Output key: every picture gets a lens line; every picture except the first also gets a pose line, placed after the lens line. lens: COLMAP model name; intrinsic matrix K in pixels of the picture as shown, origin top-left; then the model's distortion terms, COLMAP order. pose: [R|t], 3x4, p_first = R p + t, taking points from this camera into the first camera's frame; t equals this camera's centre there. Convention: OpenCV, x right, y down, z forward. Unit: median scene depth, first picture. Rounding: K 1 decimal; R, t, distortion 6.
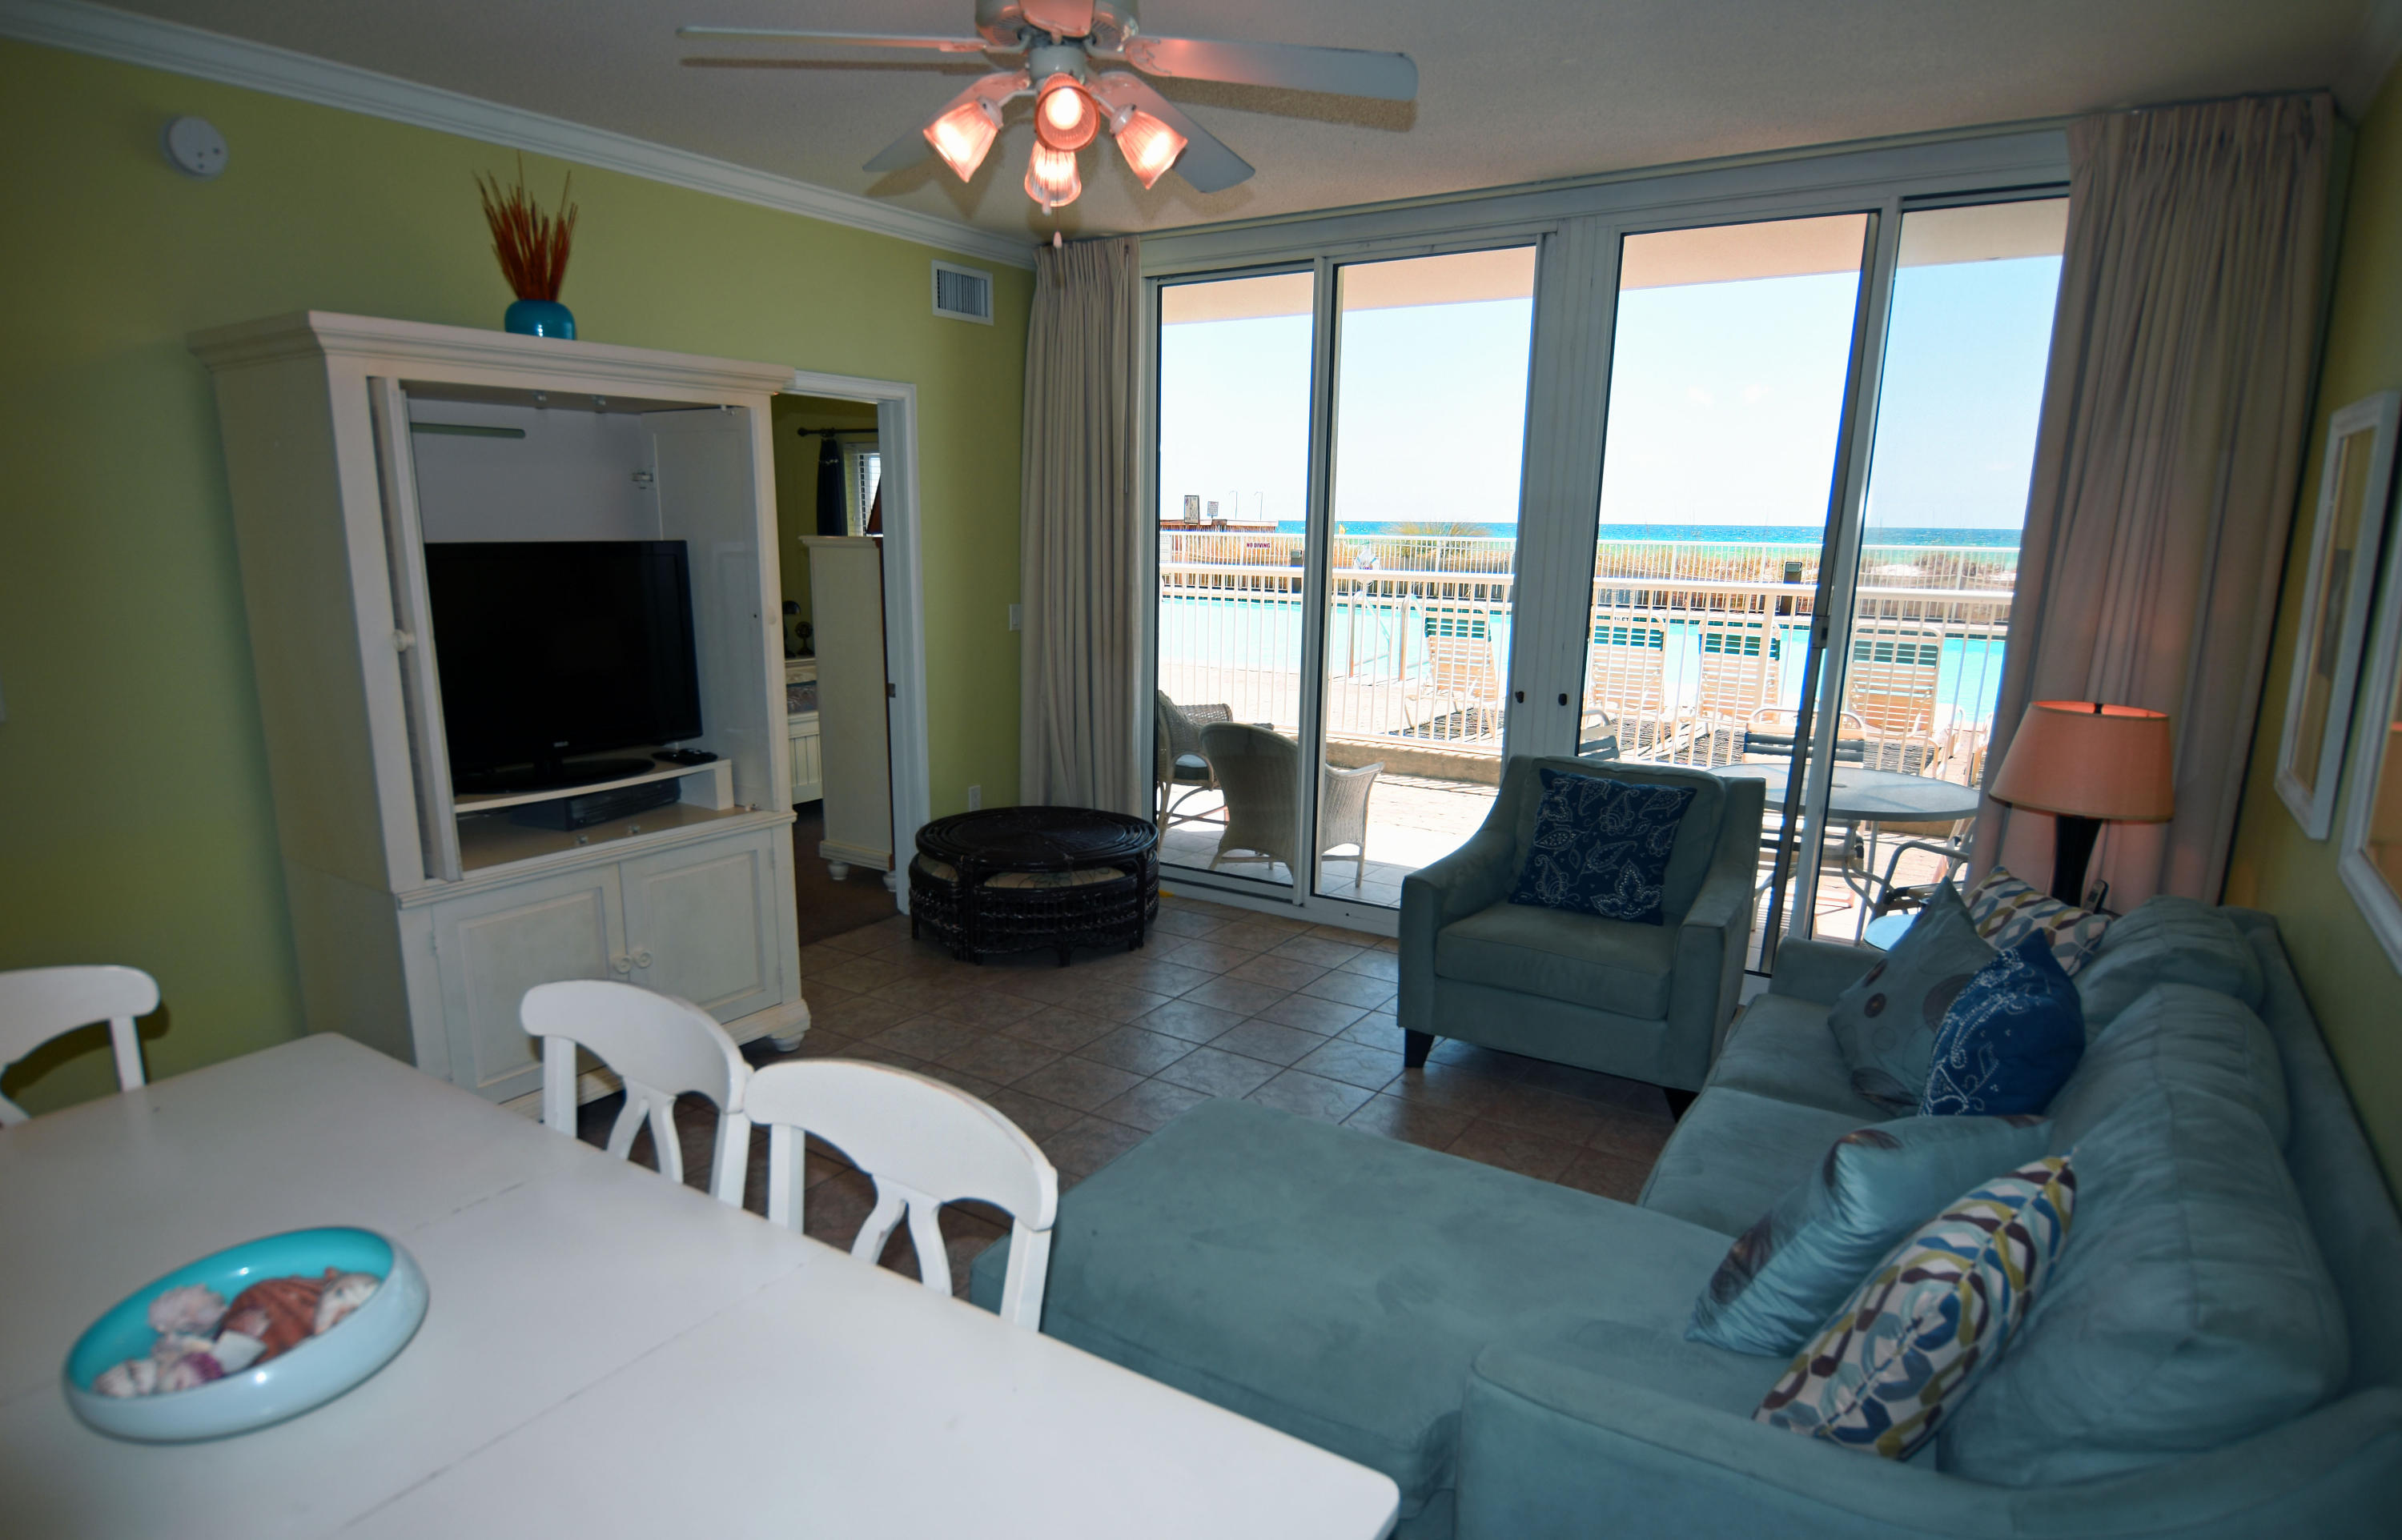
lens RADIAL K [[1273.9, 0, 1202.2], [0, 1273.9, 799.2], [0, 0, 1]] dist [0.000654, -0.000198]
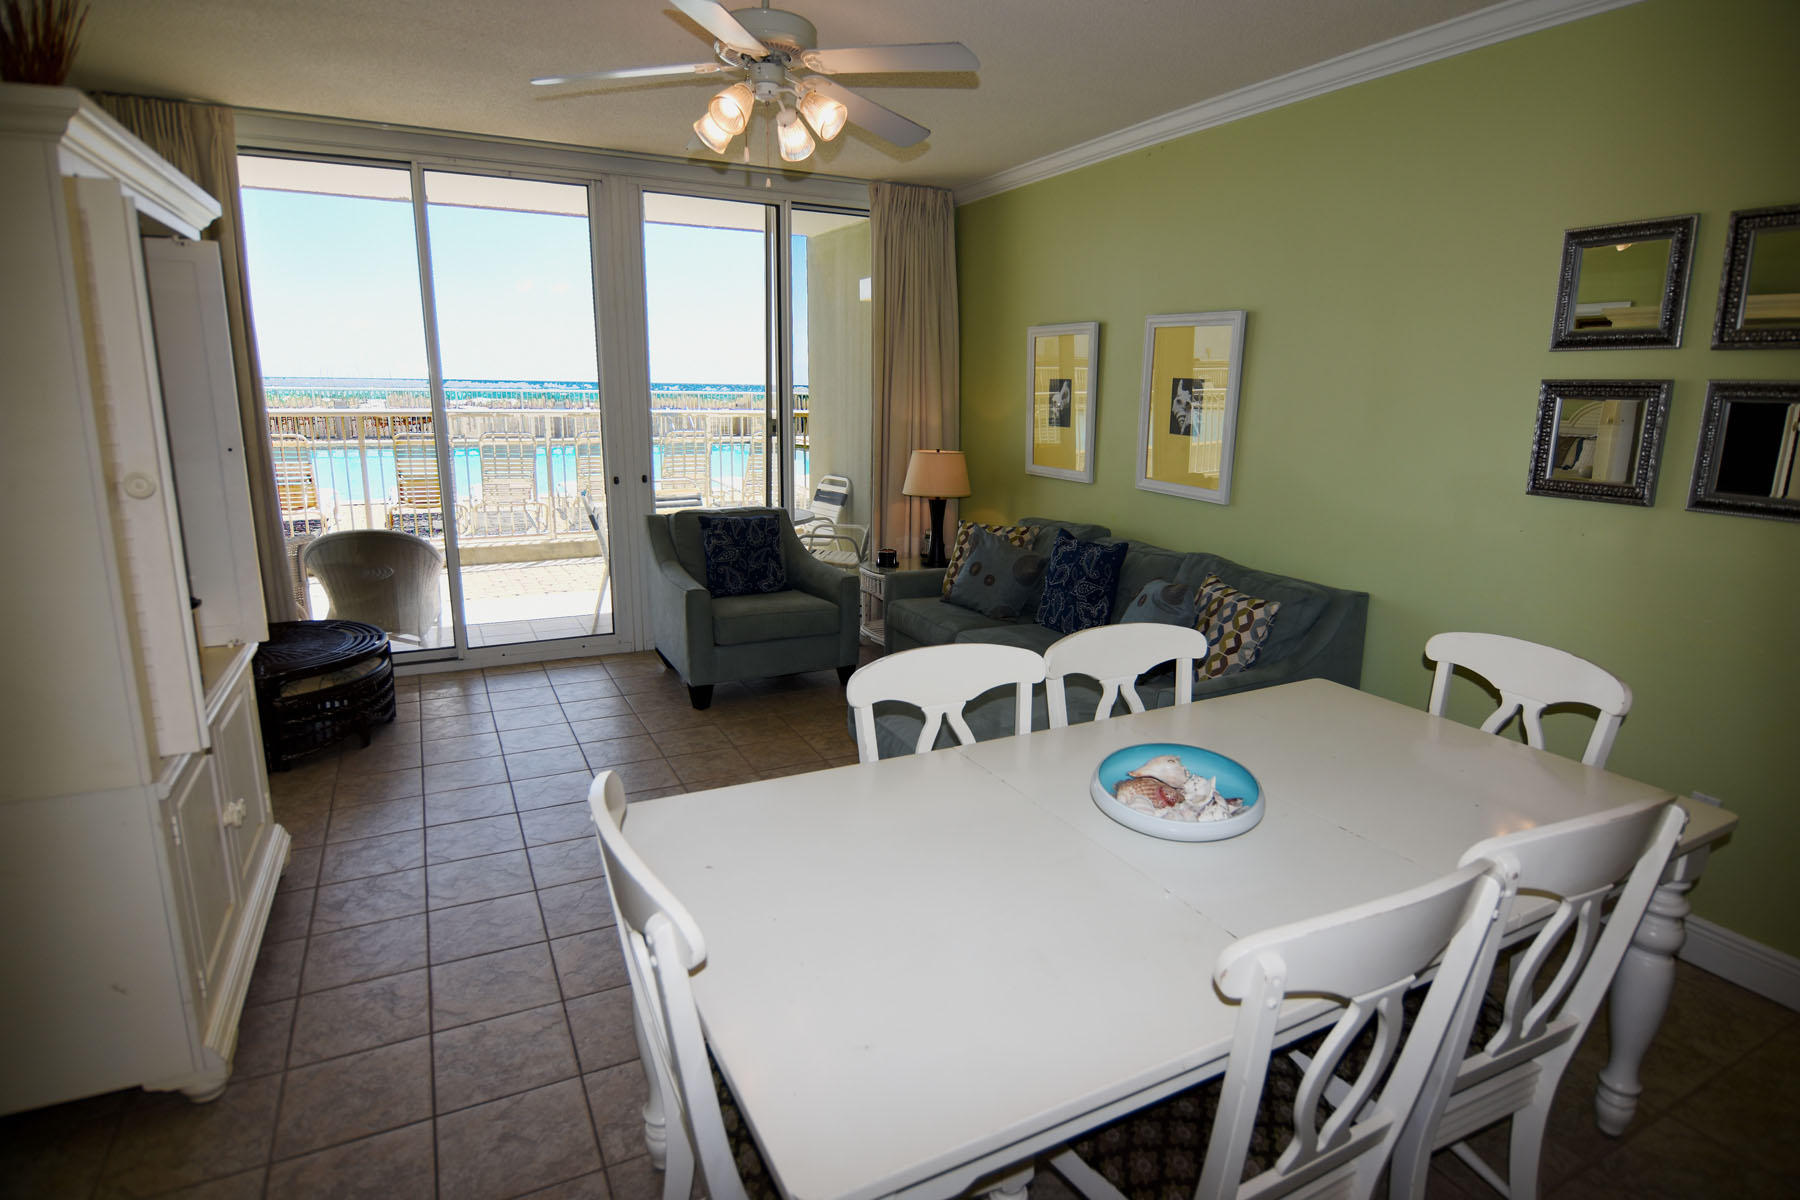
lens RADIAL K [[951.4, 0, 900.0], [0, 951.4, 600.0], [0, 0, 1]] dist [0.001719, 0.000214]
pose [[0.522561, -0.186533, 0.831947, -0.606815], [0.186044, 0.977207, 0.102245, 0.002583], [-0.832056, 0.101350, 0.545353, 0.119676]]
